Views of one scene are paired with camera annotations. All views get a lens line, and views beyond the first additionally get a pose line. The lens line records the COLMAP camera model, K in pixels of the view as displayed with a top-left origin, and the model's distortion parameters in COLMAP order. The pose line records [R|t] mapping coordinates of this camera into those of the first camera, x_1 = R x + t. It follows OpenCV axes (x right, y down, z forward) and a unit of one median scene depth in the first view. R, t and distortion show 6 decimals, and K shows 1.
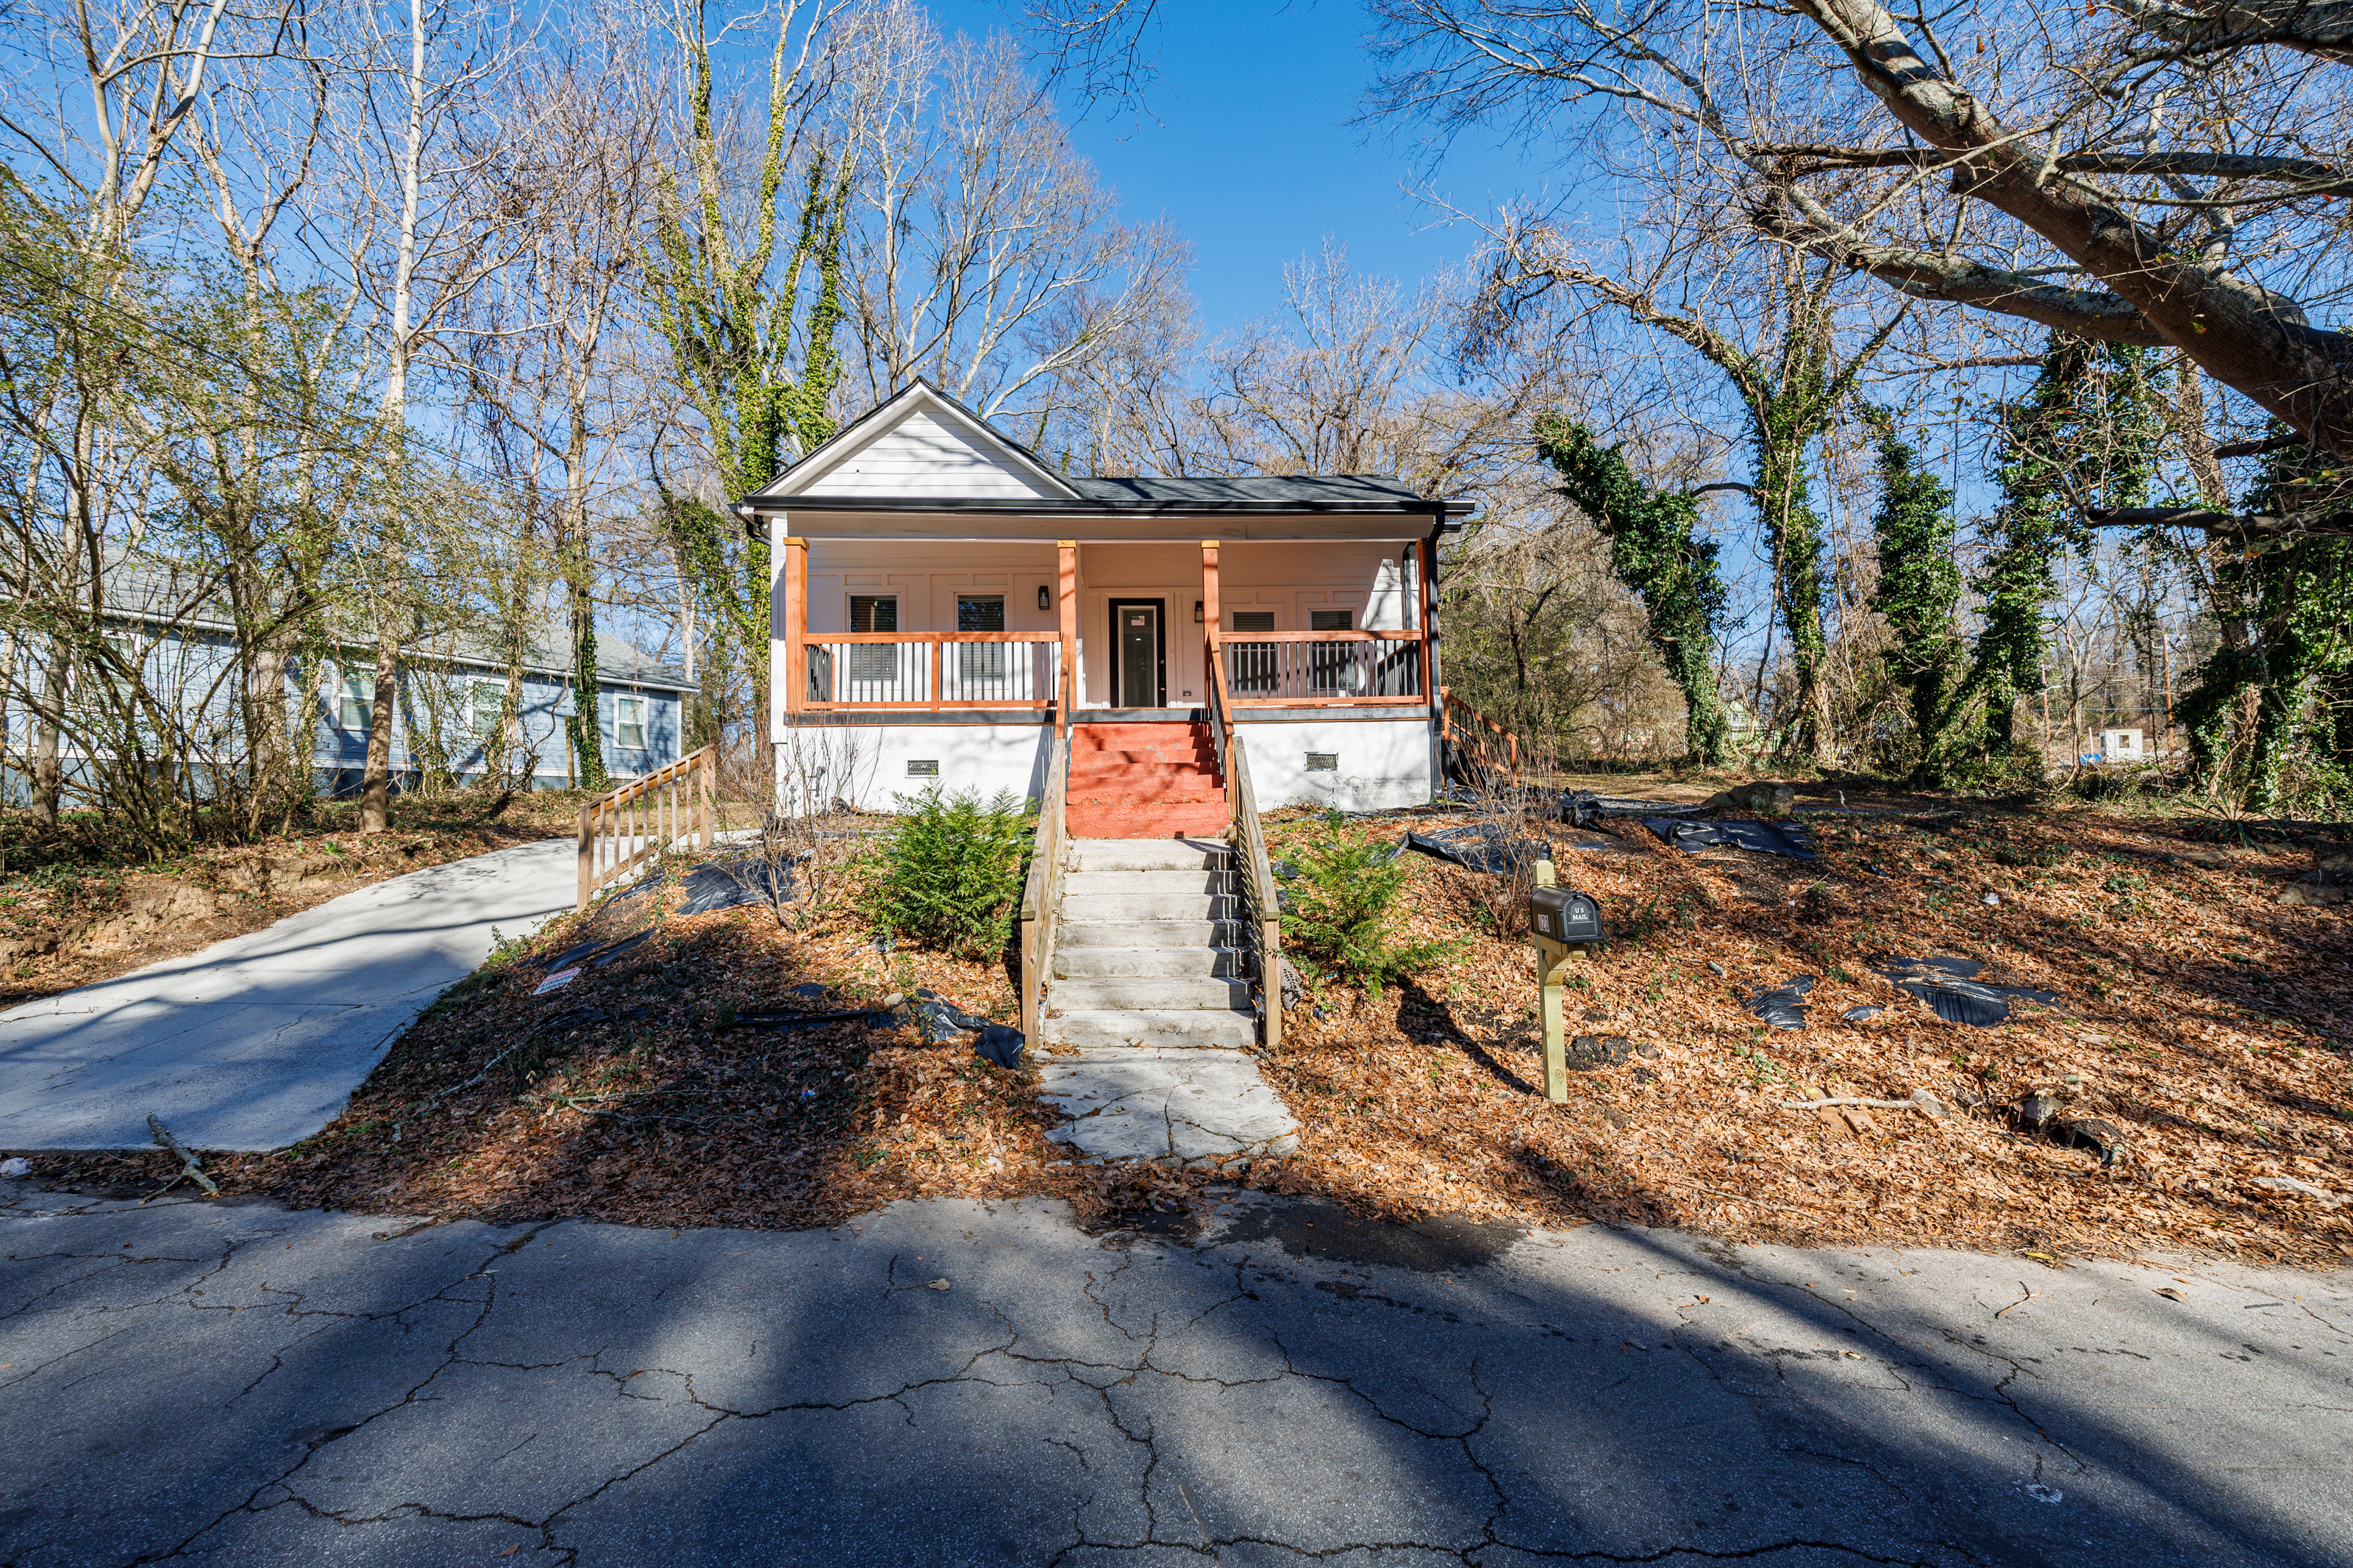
lens RADIAL K [[946.4, 0, 1196.0], [0, 946.4, 776.0], [0, 0, 1]] dist [0.002155, -0.000792]
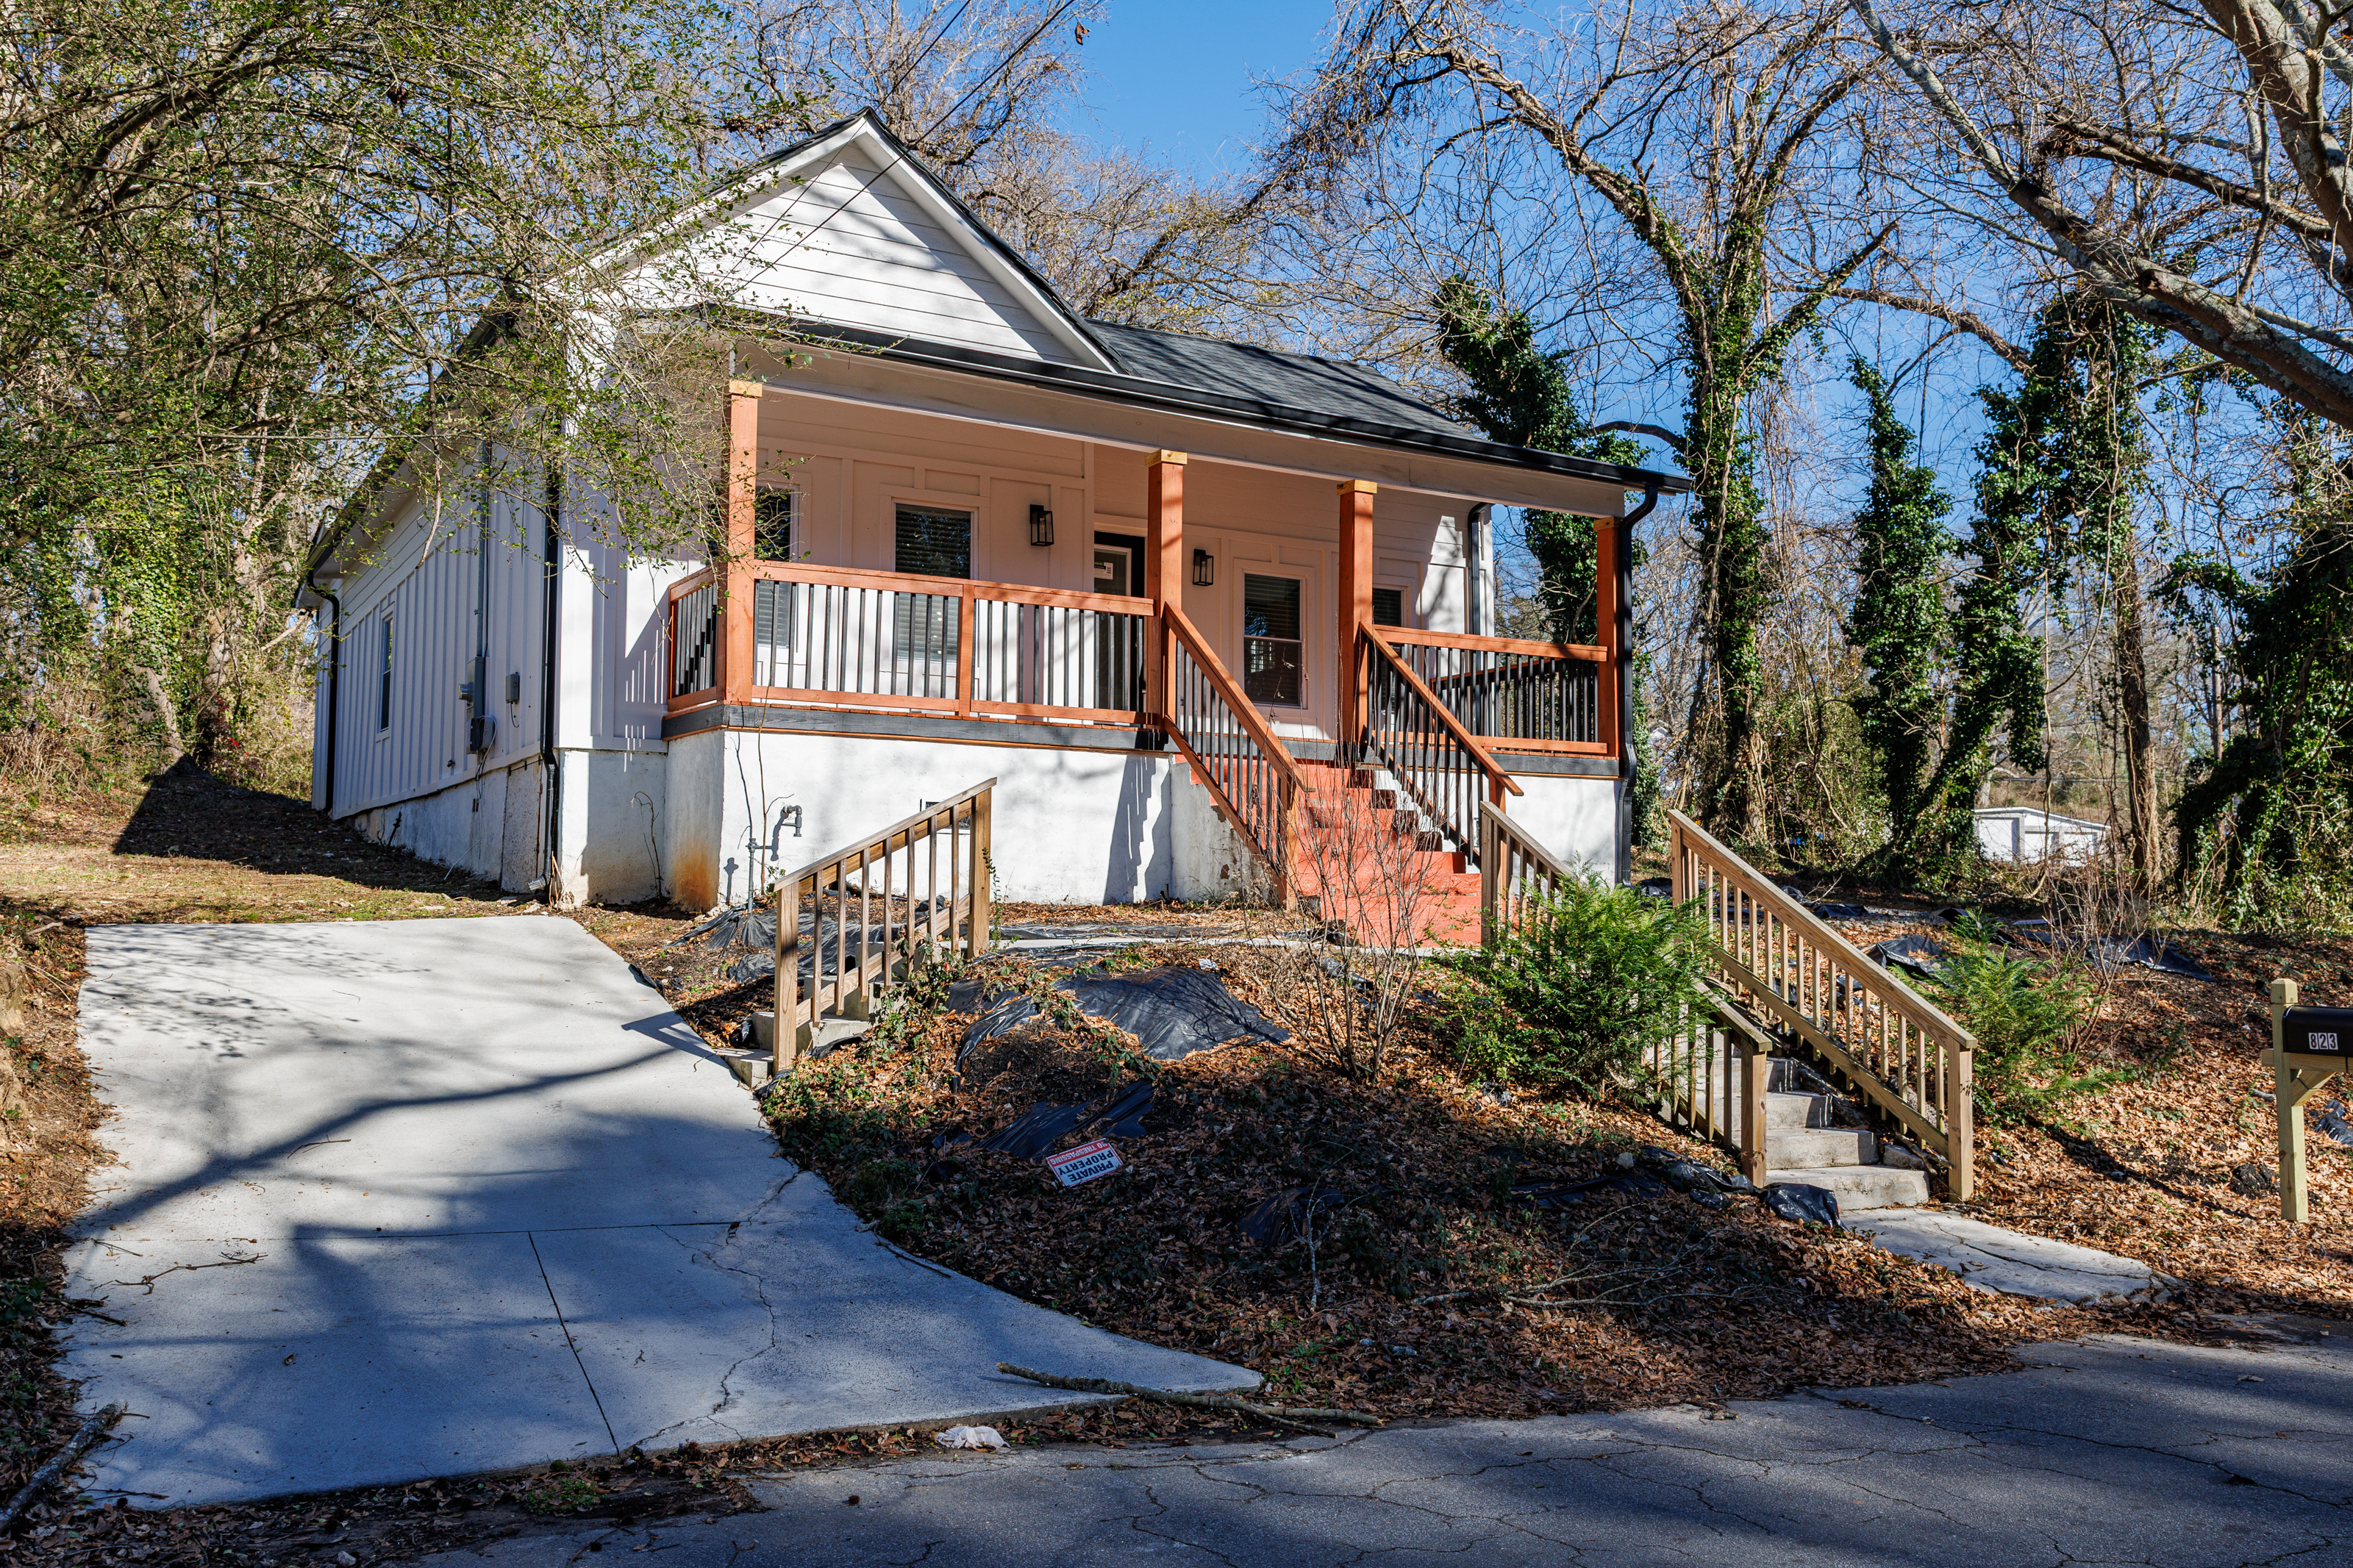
lens RADIAL K [[1904.5, 0, 1223.4], [0, 1904.5, 785.1], [0, 0, 1]] dist [-0.034889, 0.040440]
pose [[0.878550, 0.053637, 0.474630, -0.572259], [-0.045374, 0.998553, -0.028857, -0.001545], [-0.475491, 0.003816, 0.879712, -0.072890]]
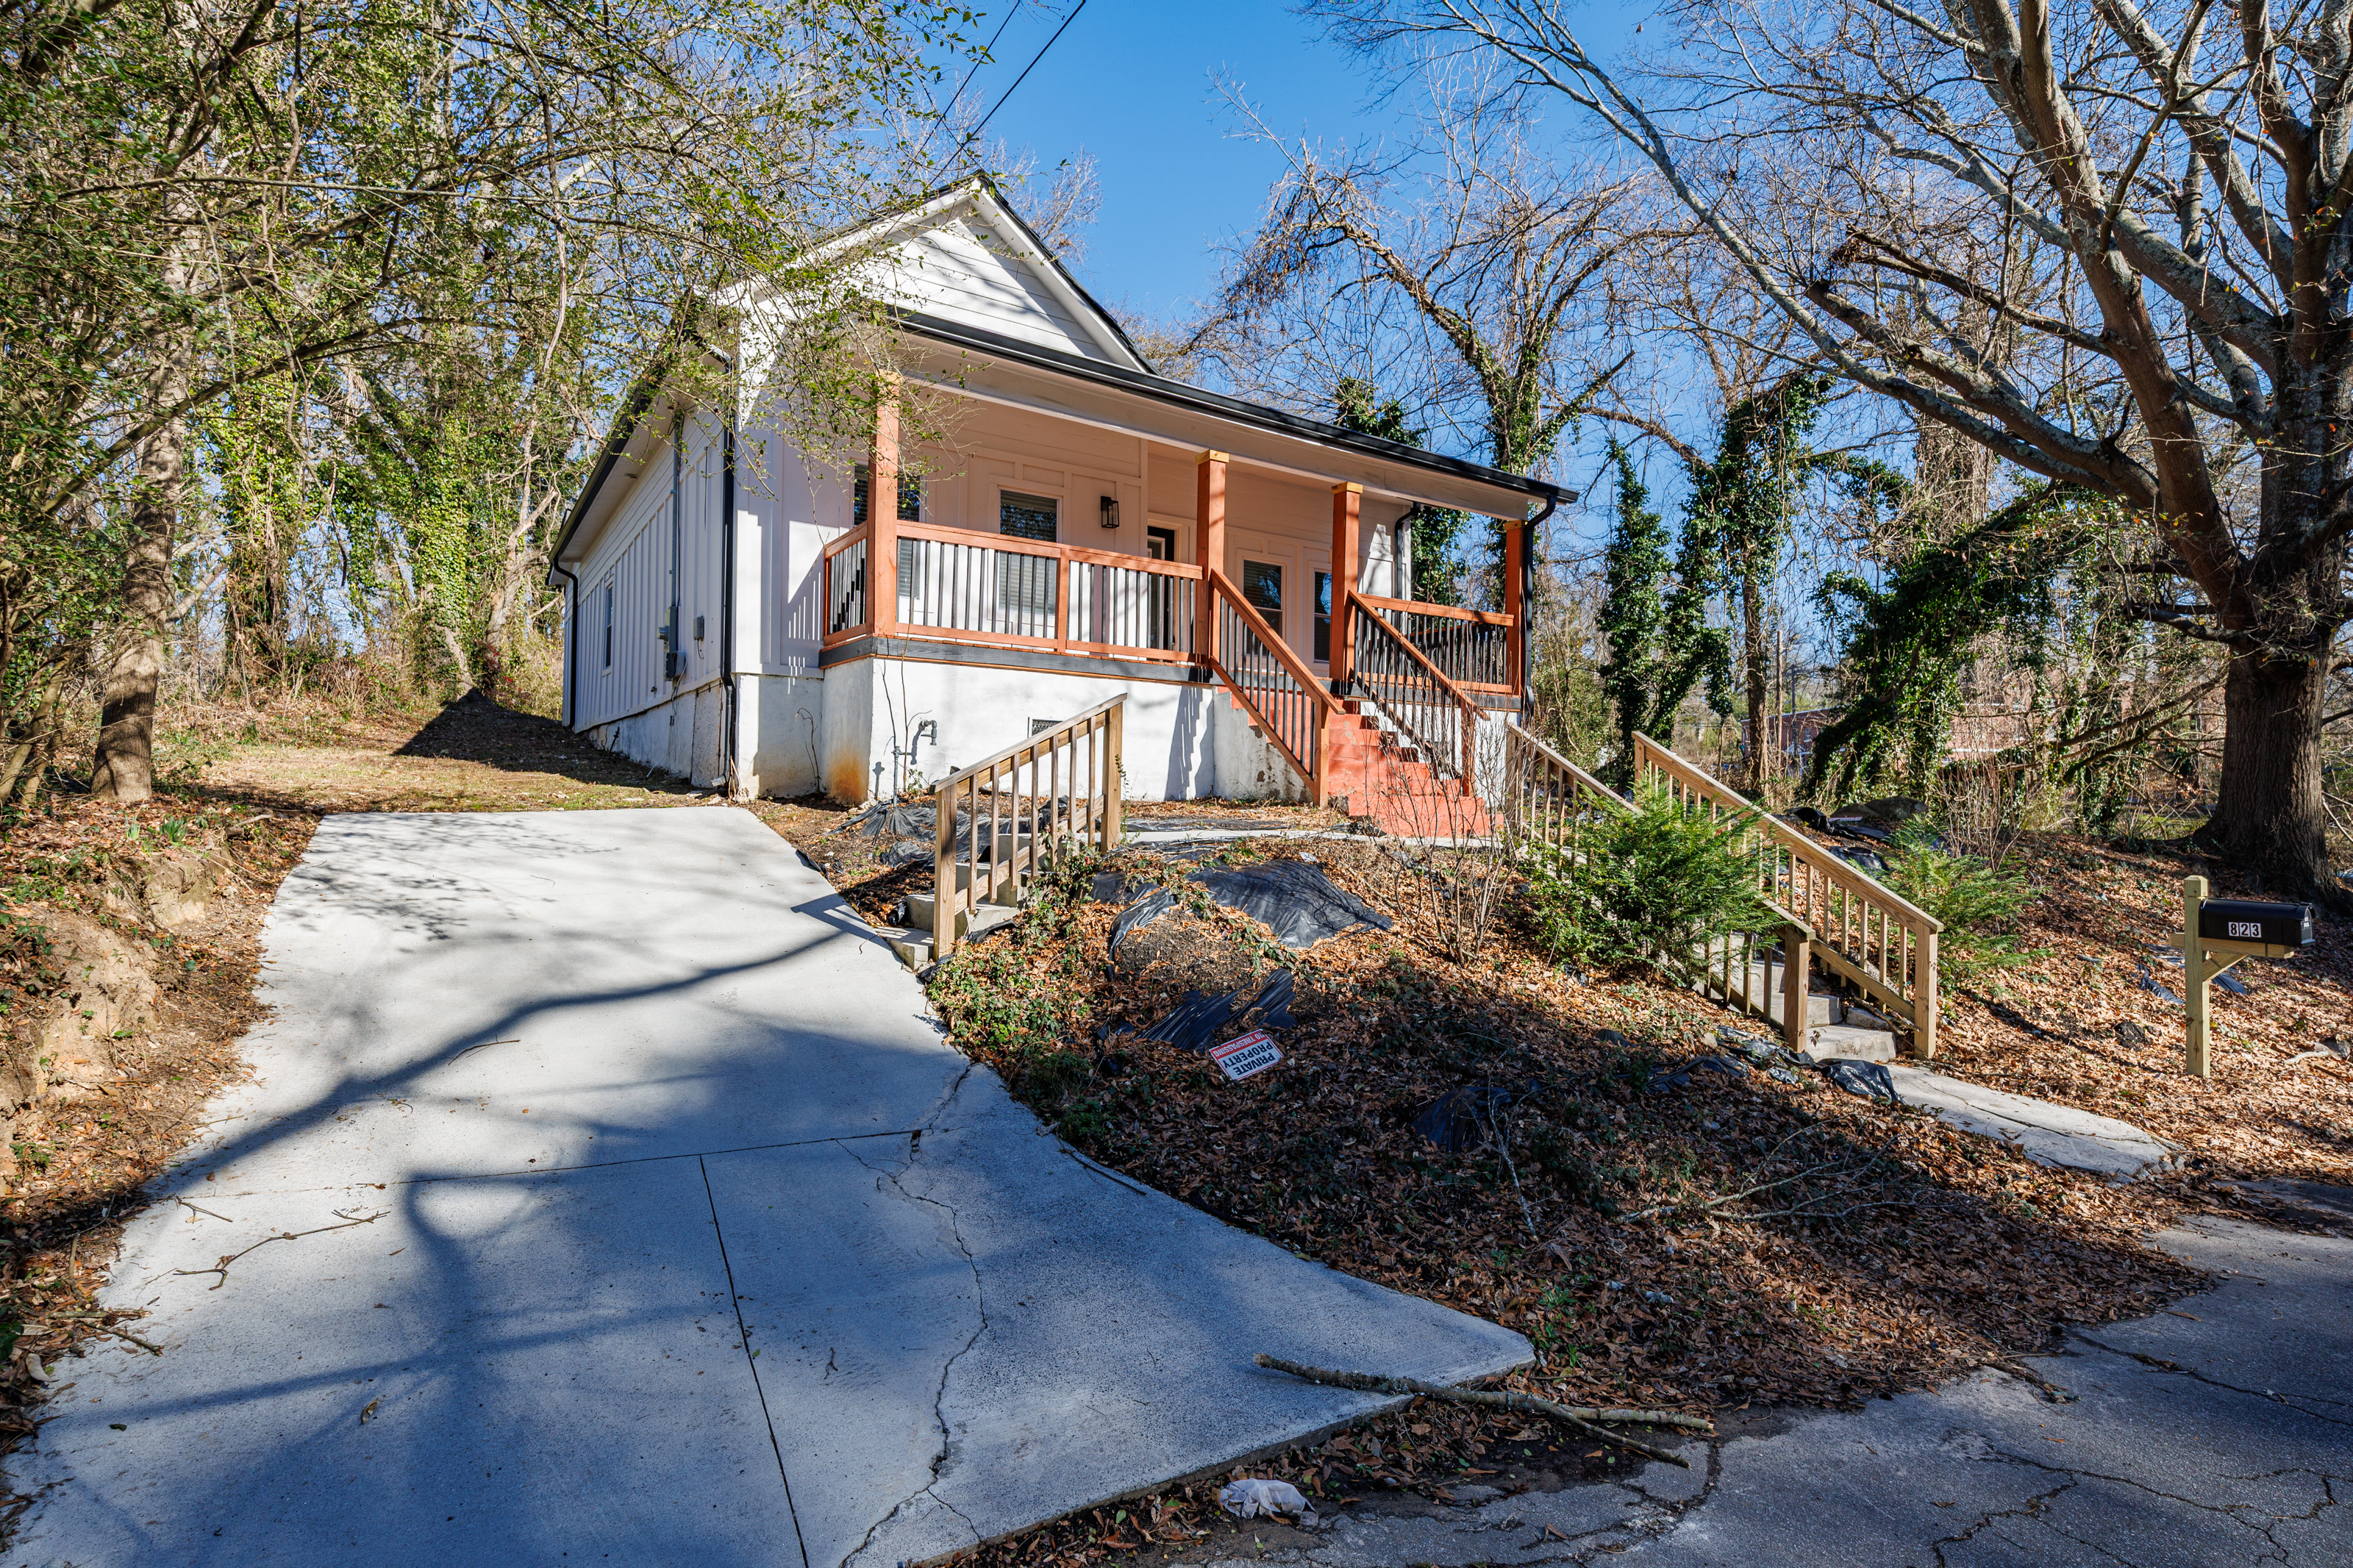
lens RADIAL K [[1123.6, 0, 1191.6], [0, 1123.6, 779.6], [0, 0, 1]] dist [-0.002982, -0.000134]
pose [[0.855649, 0.038519, 0.516122, -0.530385], [-0.055899, 0.998271, 0.018168, 0.005596], [-0.514530, -0.044396, 0.856323, 0.170154]]
